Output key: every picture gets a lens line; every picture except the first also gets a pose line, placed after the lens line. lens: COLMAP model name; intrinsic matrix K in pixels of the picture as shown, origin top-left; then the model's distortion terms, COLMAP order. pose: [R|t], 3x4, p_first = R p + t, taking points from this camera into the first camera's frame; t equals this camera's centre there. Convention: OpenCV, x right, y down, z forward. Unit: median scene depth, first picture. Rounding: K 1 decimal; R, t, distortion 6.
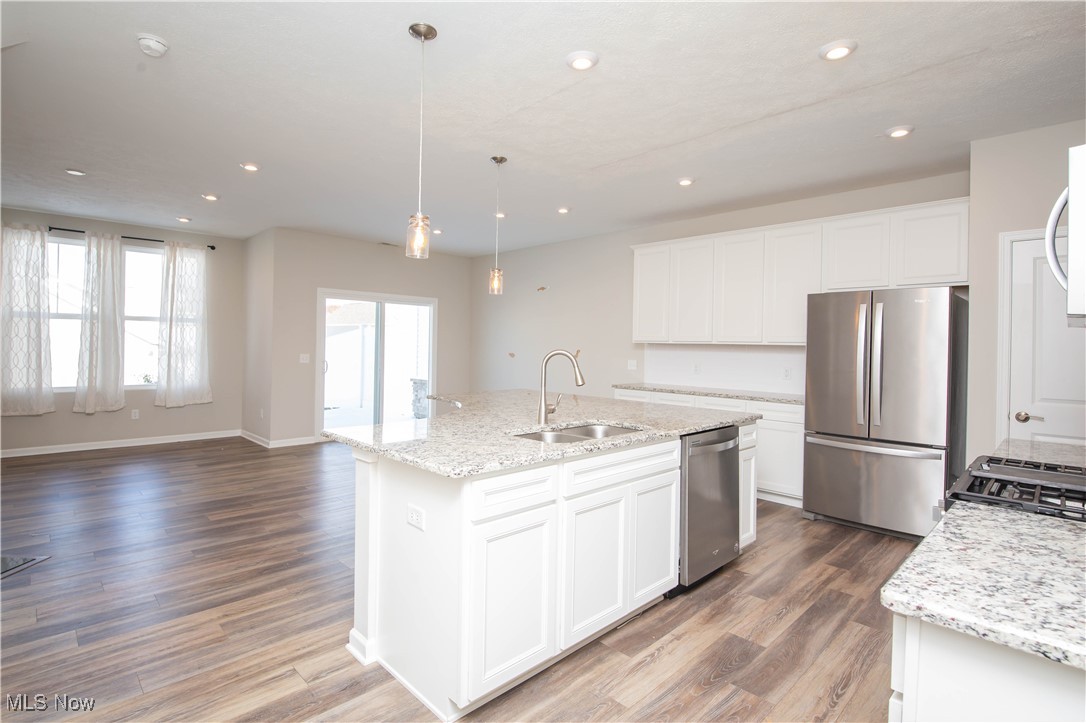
lens RADIAL K [[519.2, 0, 517.0], [0, 519.2, 356.1], [0, 0, 1]] dist [-0.003844, -0.006631]
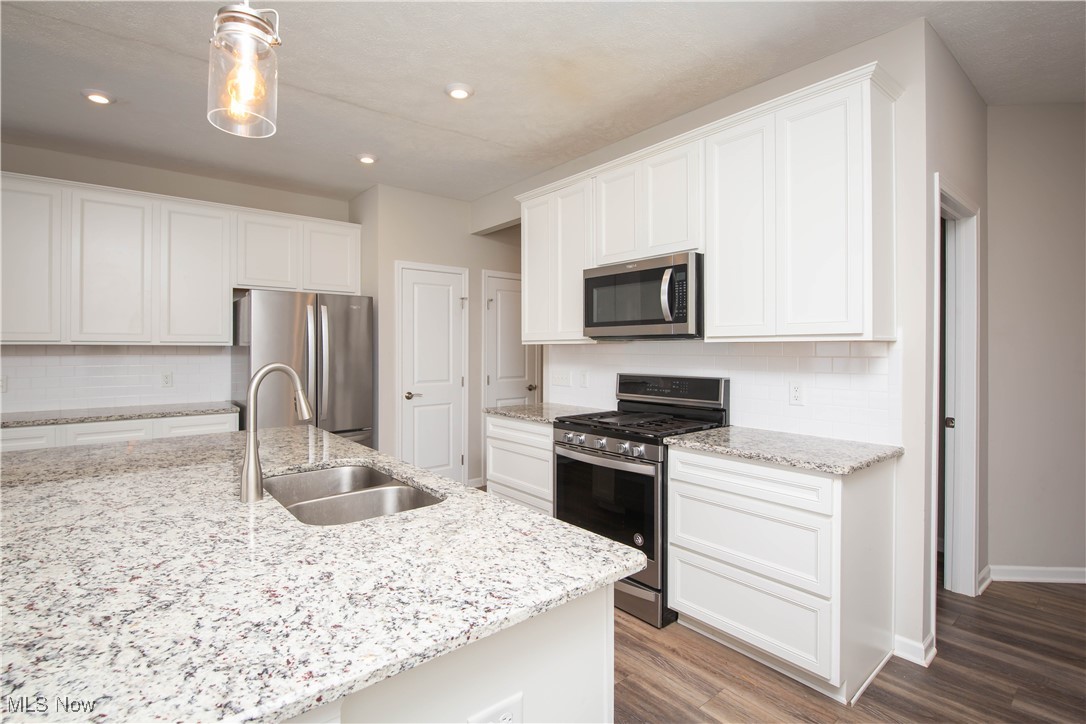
lens RADIAL K [[519.2, 0, 541.6], [0, 519.2, 352.1], [0, 0, 1]] dist [-0.003844, -0.006631]
pose [[0.061077, -0.026244, 0.997788, -0.355028], [0.021174, 0.999463, 0.024992, -0.024305], [-0.997908, 0.019601, 0.061600, 0.496332]]
